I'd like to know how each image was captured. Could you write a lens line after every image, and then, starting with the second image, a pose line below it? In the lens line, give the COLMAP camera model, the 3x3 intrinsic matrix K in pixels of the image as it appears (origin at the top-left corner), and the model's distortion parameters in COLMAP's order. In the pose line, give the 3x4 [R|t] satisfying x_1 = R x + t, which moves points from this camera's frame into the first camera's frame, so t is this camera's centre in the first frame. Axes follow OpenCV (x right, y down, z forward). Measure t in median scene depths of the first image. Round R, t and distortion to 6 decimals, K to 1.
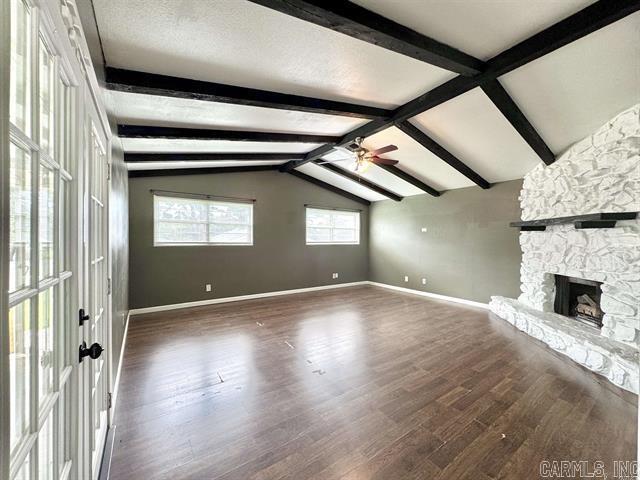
lens RADIAL K [[270.5, 0, 320.0], [0, 270.5, 240.0], [0, 0, 1]] dist [-0.001625, 0.000034]
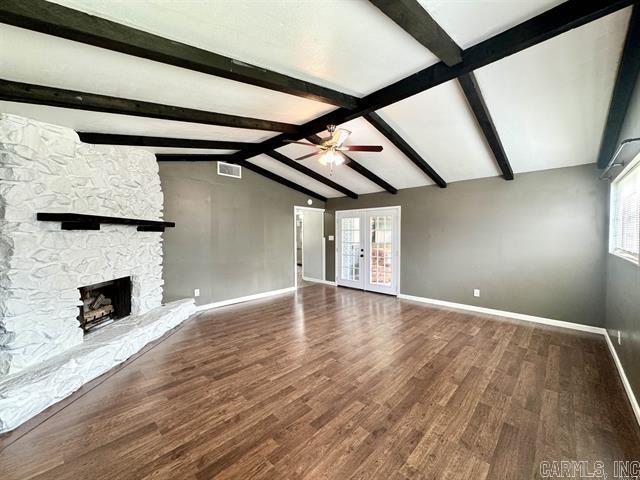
lens RADIAL K [[270.5, 0, 320.0], [0, 270.5, 240.0], [0, 0, 1]] dist [-0.001625, 0.000034]
pose [[-0.980186, -0.003421, -0.198049, 0.361648], [-0.007720, 0.999751, 0.020936, -0.028203], [0.197929, 0.022050, -0.979968, 1.894809]]
